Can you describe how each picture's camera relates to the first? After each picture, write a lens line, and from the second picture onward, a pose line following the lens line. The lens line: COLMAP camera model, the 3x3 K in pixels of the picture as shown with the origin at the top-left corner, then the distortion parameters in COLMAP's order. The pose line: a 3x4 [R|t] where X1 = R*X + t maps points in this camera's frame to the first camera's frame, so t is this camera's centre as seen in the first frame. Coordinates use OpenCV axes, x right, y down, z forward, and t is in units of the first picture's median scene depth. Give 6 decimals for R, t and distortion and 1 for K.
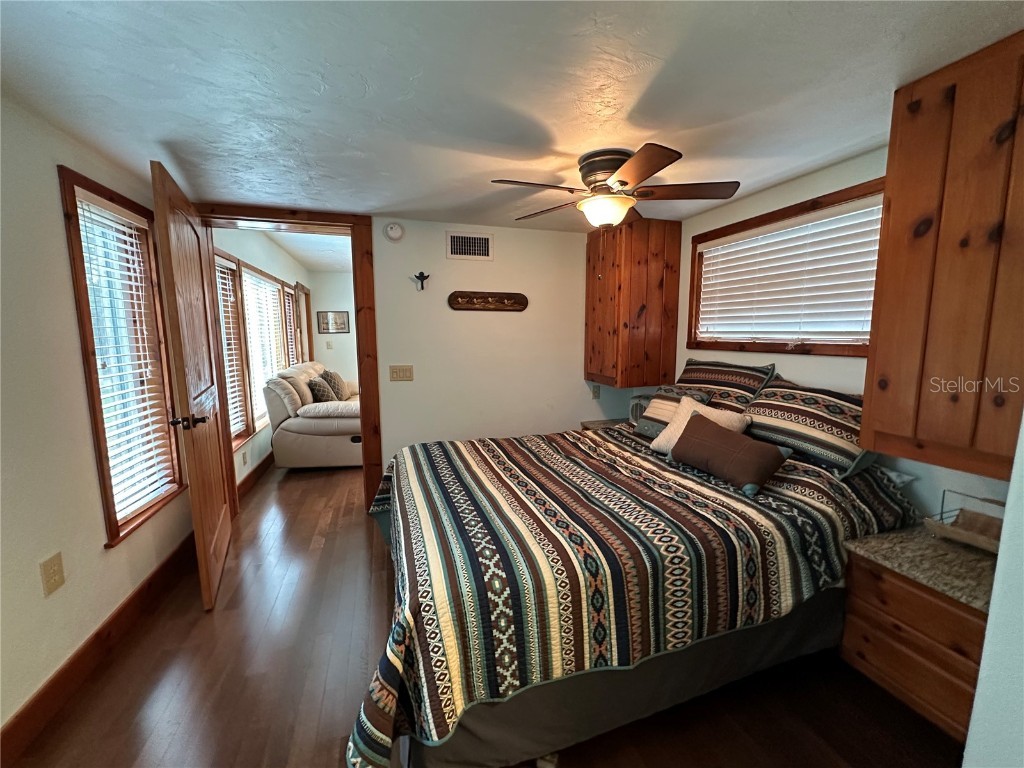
lens RADIAL K [[409.3, 0, 512.0], [0, 409.3, 384.0], [0, 0, 1]] dist [-0.004242, 0.000928]
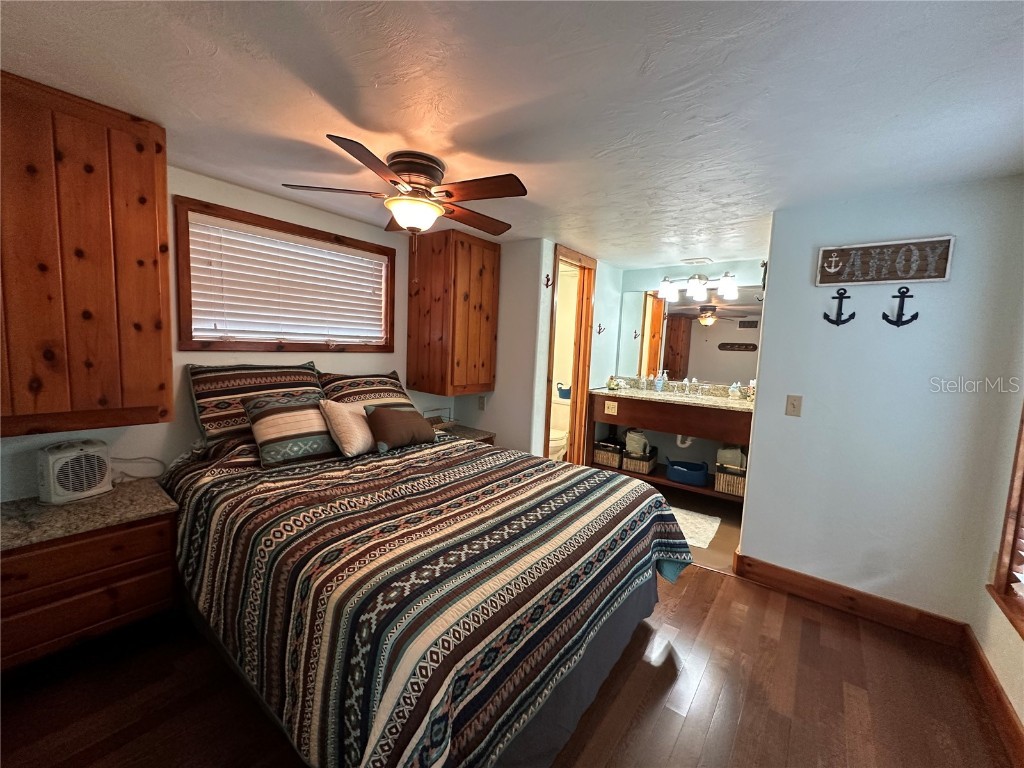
lens RADIAL K [[456.4, 0, 479.4], [0, 456.4, 388.1], [0, 0, 1]] dist [0.021494, 0.000306]
pose [[-0.556293, -0.095183, 0.825517, -0.735888], [0.070800, 0.984377, 0.161210, -0.158681], [-0.827964, 0.148127, -0.540864, 1.386020]]
